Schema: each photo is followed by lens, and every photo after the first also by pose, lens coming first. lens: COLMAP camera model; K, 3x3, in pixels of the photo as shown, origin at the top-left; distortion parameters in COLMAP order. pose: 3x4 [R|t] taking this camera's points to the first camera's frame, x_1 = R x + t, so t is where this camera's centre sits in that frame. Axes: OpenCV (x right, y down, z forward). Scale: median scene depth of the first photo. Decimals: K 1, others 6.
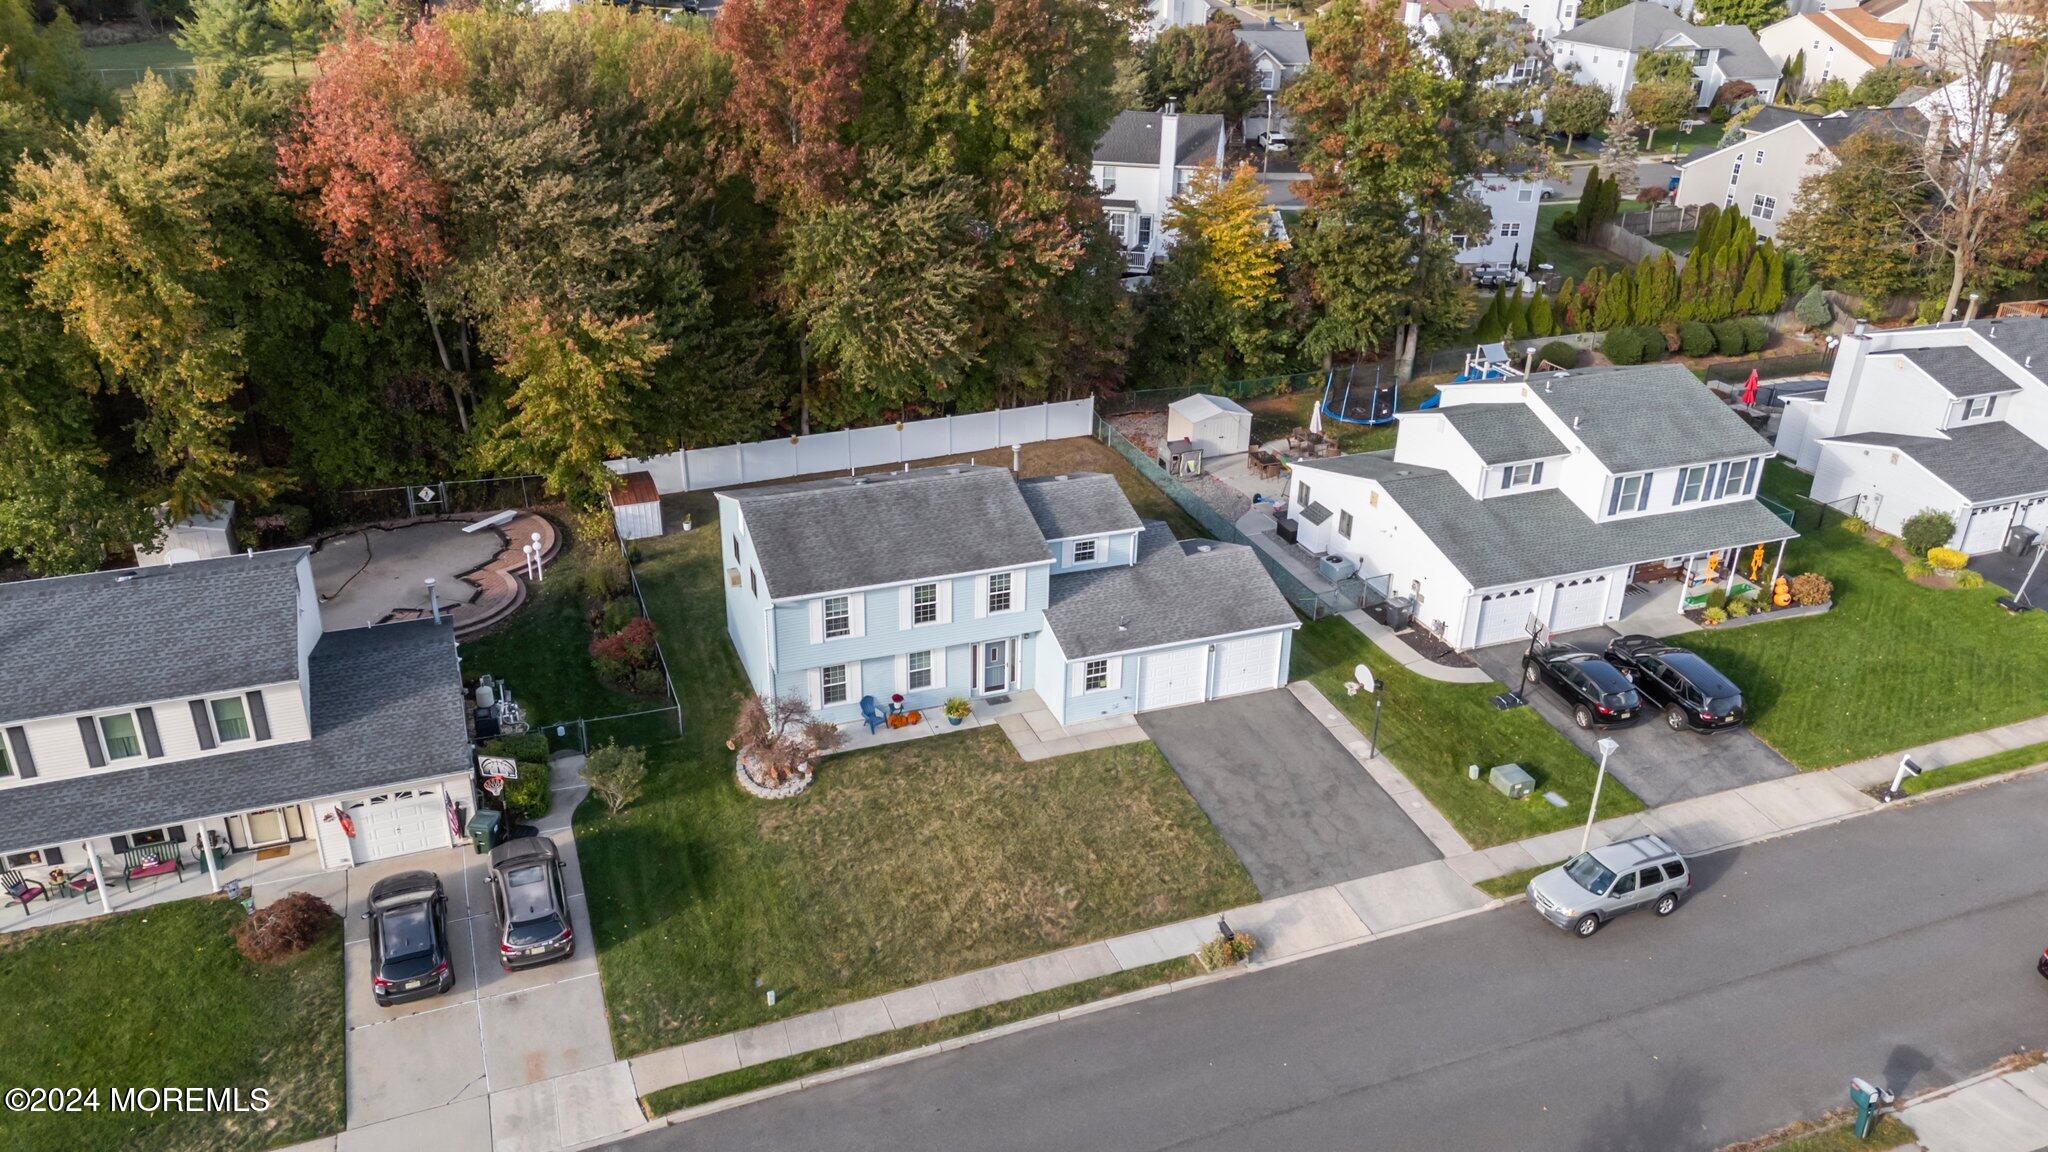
lens RADIAL K [[1480.5, 0, 1013.4], [0, 1480.5, 565.2], [0, 0, 1]] dist [0.079285, -0.072591]
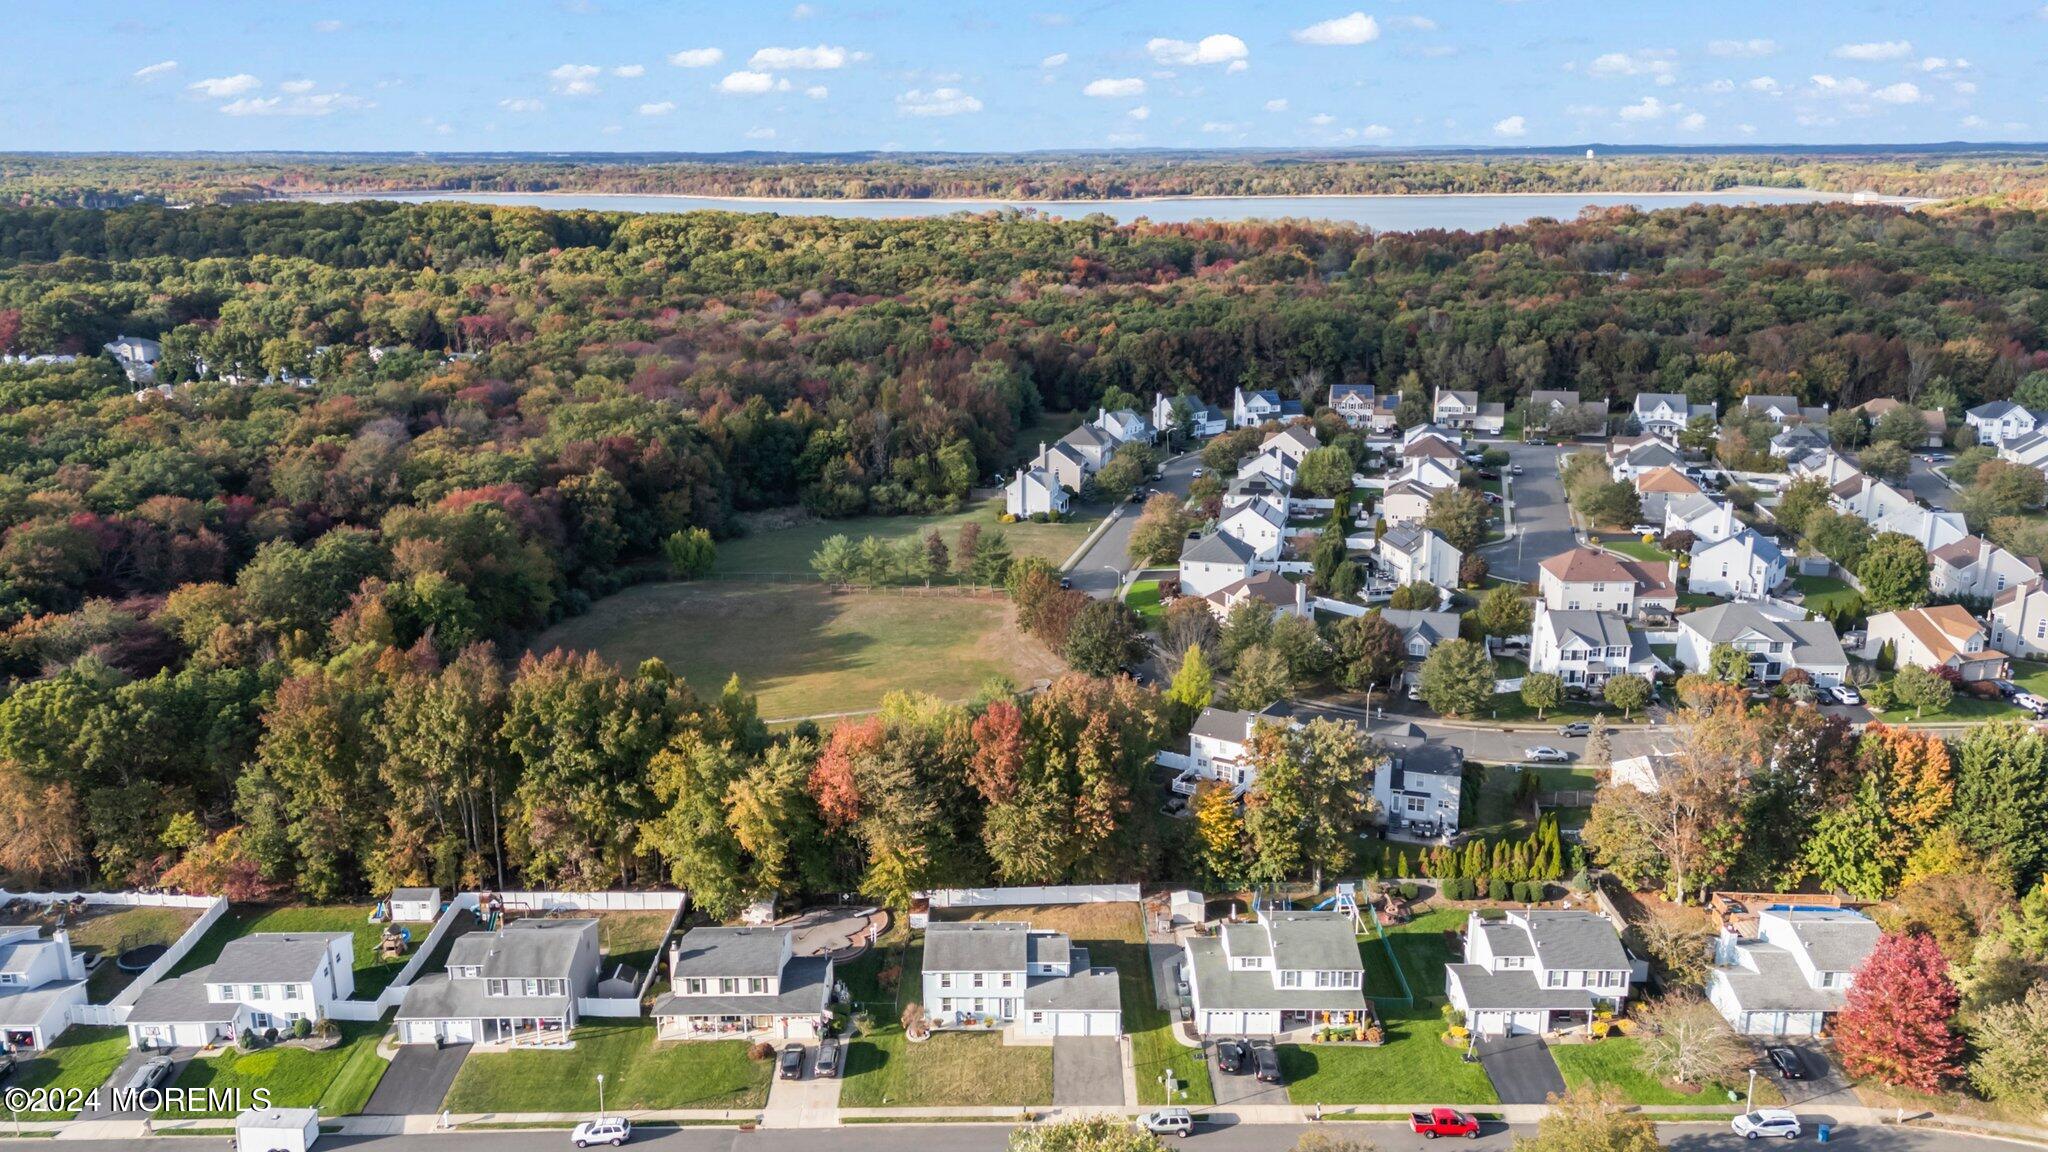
lens RADIAL K [[1480.5, 0, 1019.1], [0, 1480.5, 628.2], [0, 0, 1]] dist [0.079285, -0.072591]
pose [[0.932034, 0.080957, -0.353211, 0.926875], [-0.131950, 0.983629, -0.122731, -0.287041], [0.337493, 0.160995, 0.927458, -1.647375]]
